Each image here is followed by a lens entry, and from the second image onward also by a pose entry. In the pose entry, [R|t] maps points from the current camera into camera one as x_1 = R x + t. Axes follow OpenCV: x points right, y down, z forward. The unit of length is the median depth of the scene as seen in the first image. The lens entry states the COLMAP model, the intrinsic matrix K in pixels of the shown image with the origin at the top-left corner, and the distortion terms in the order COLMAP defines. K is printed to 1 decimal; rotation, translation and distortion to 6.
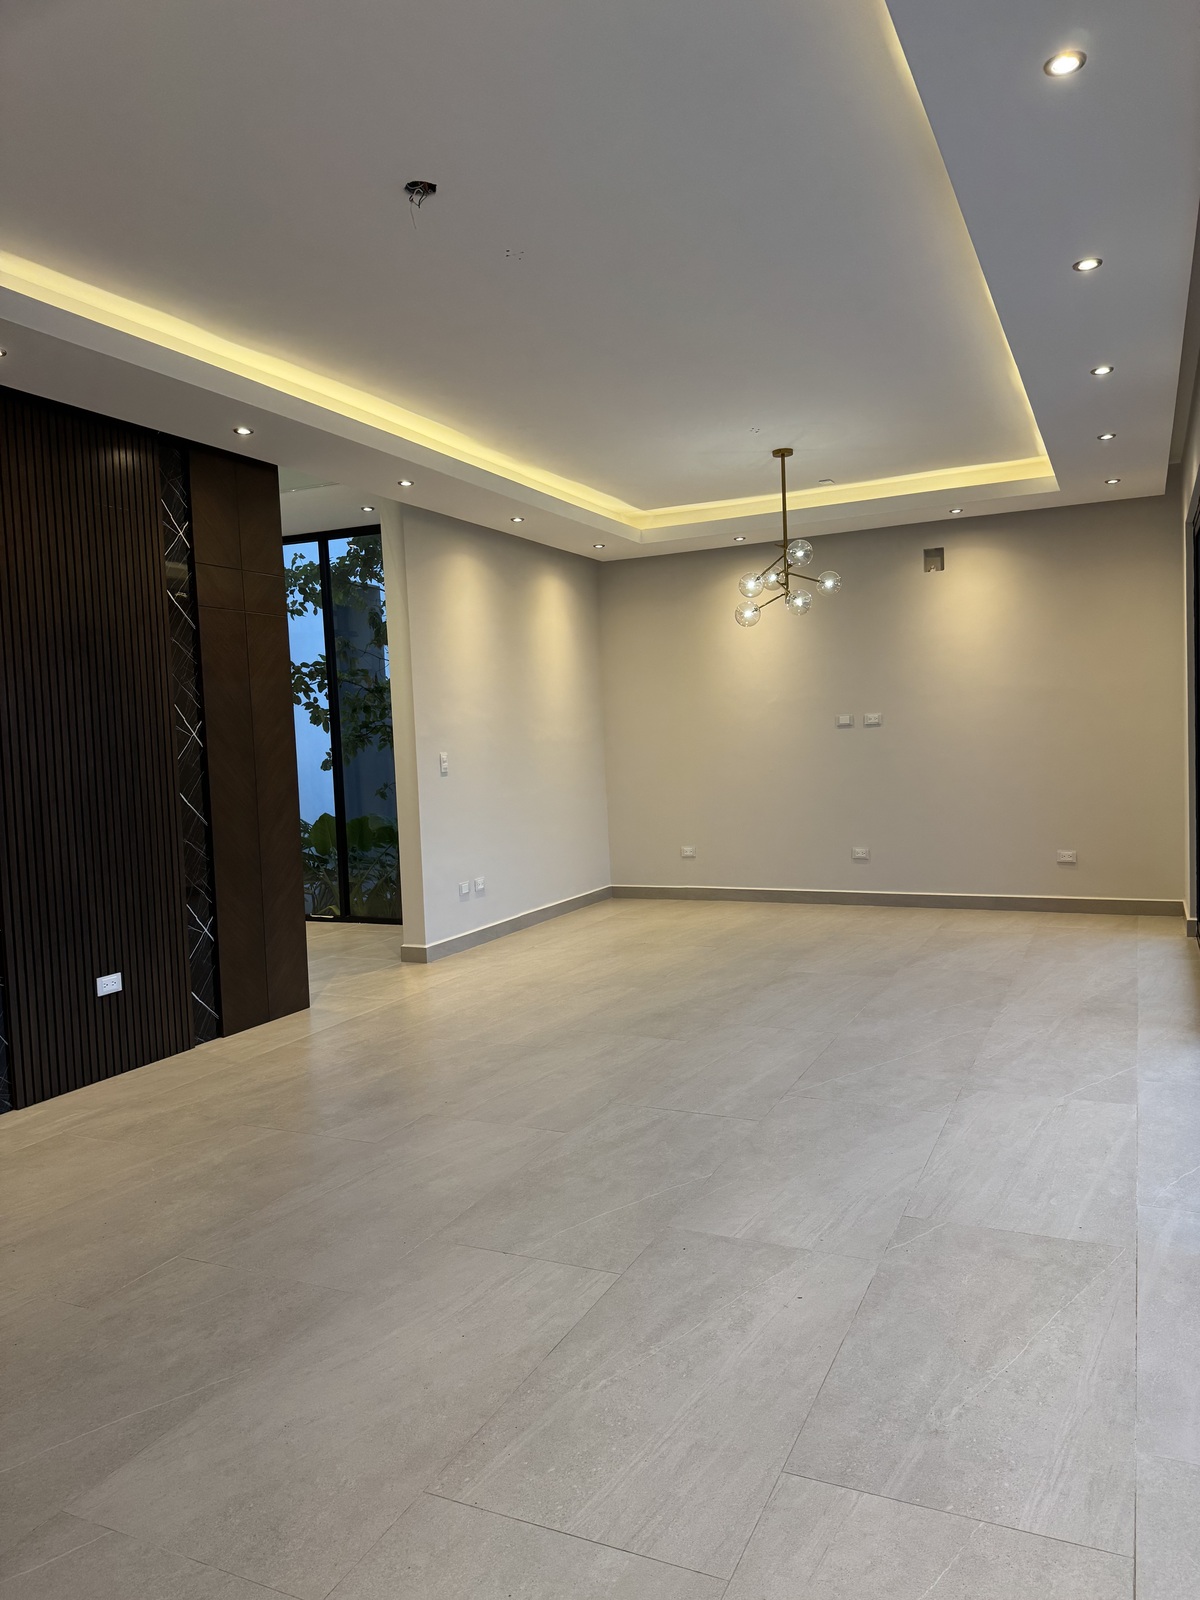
lens RADIAL K [[1138.0, 0, 600.0], [0, 1138.0, 800.0], [0, 0, 1]] dist [0.108546, -0.102882]
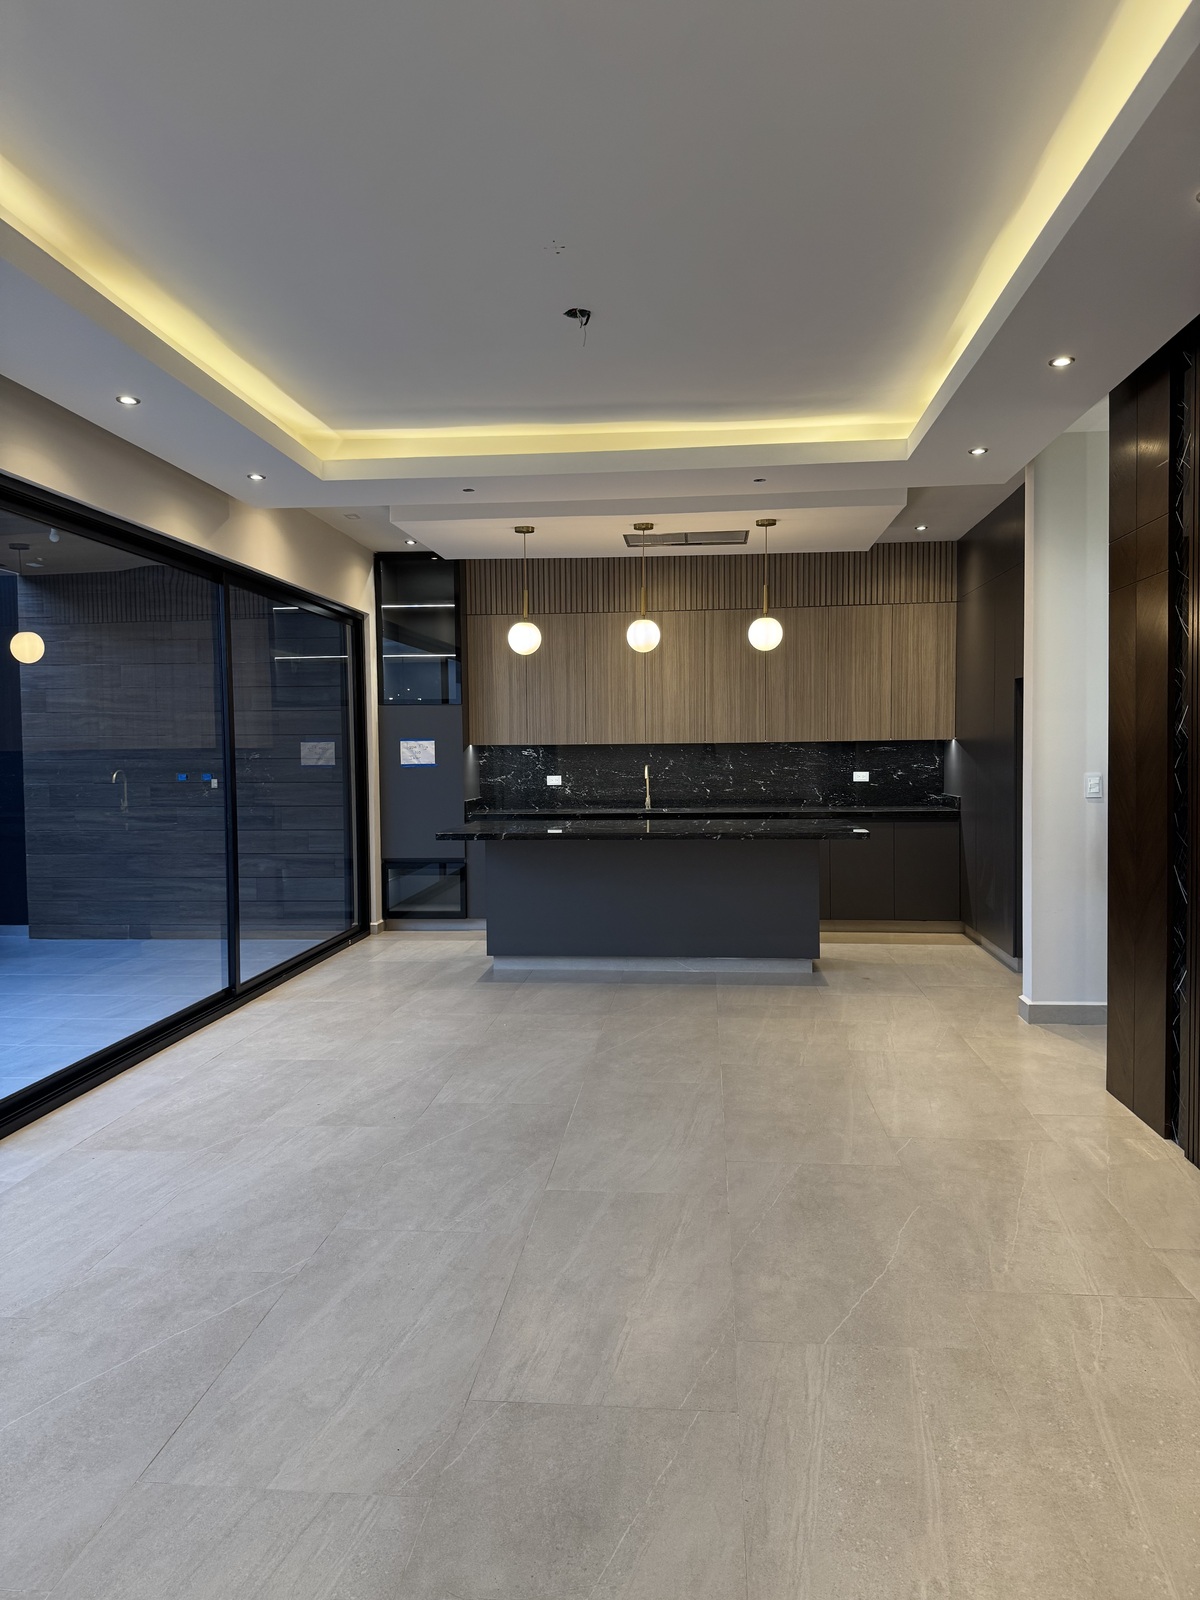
lens RADIAL K [[1138.0, 0, 600.0], [0, 1138.0, 800.0], [0, 0, 1]] dist [0.108546, -0.102882]
pose [[-0.939764, 0.068382, -0.334914, 0.240899], [0.030359, 0.992611, 0.117482, -0.147527], [0.340473, 0.100238, -0.934896, 2.012049]]
